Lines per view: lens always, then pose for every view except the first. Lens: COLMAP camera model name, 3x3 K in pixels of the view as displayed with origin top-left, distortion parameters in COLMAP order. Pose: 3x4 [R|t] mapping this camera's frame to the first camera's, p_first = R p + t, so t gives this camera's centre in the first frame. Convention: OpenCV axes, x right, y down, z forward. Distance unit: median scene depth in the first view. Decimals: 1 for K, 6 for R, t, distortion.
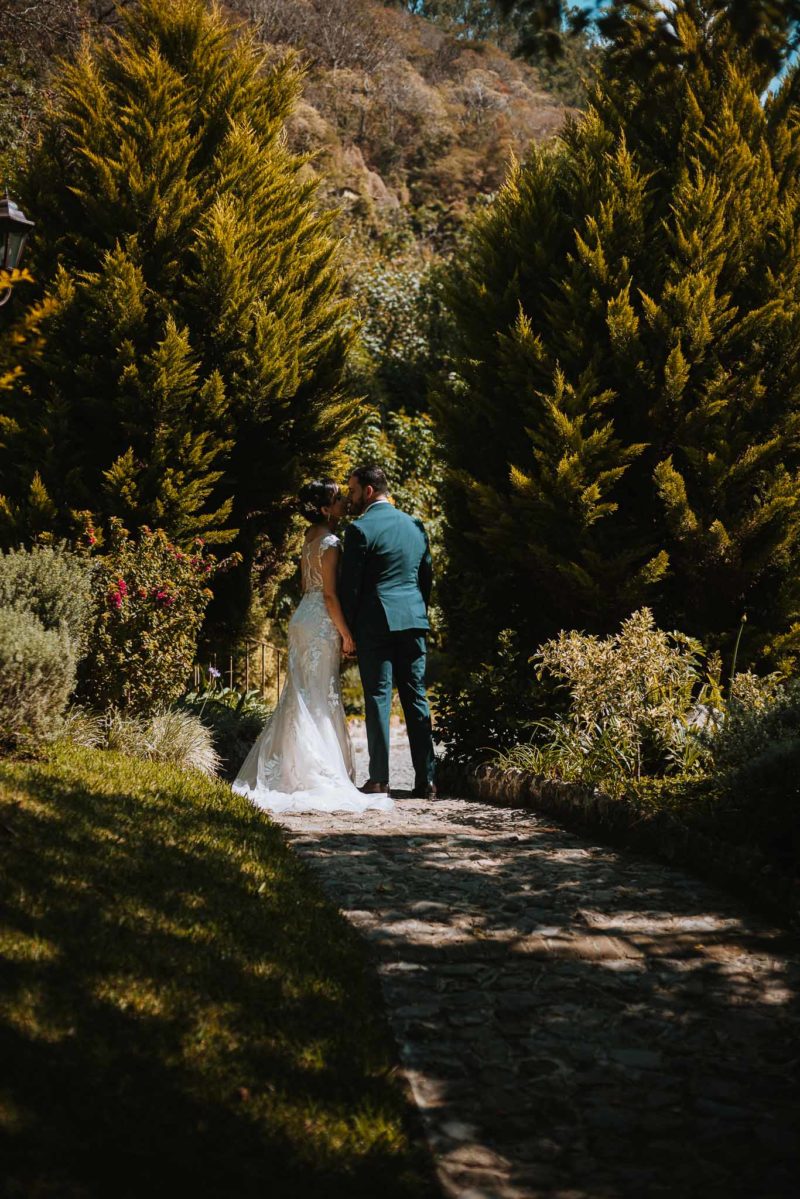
lens RADIAL K [[1633.1, 0, 392.7], [0, 1633.1, 594.4], [0, 0, 1]] dist [0.045230, 0.000000]
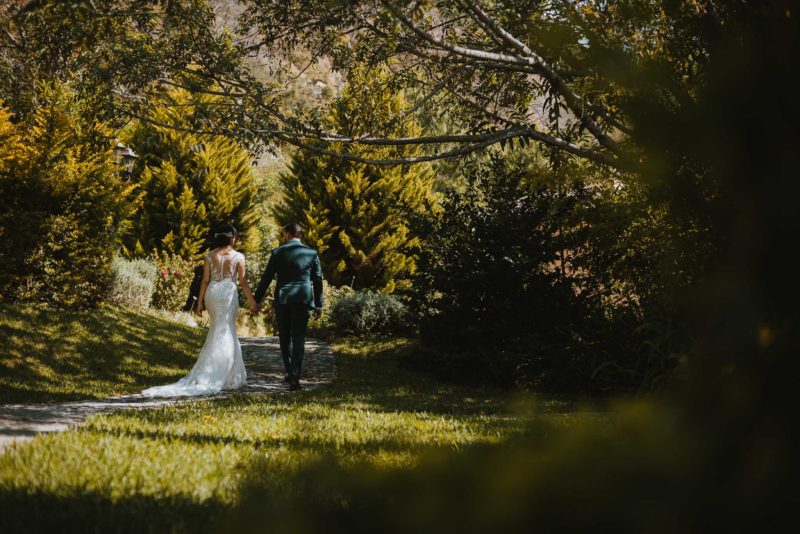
lens RADIAL K [[1089.6, 0, 403.8], [0, 1089.6, 271.8], [0, 0, 1]] dist [0.045230, 0.000000]
pose [[0.999297, -0.015857, 0.033985, 0.172349], [0.017807, 0.998165, -0.057878, 0.095535], [-0.033005, 0.058442, 0.997745, -0.874923]]
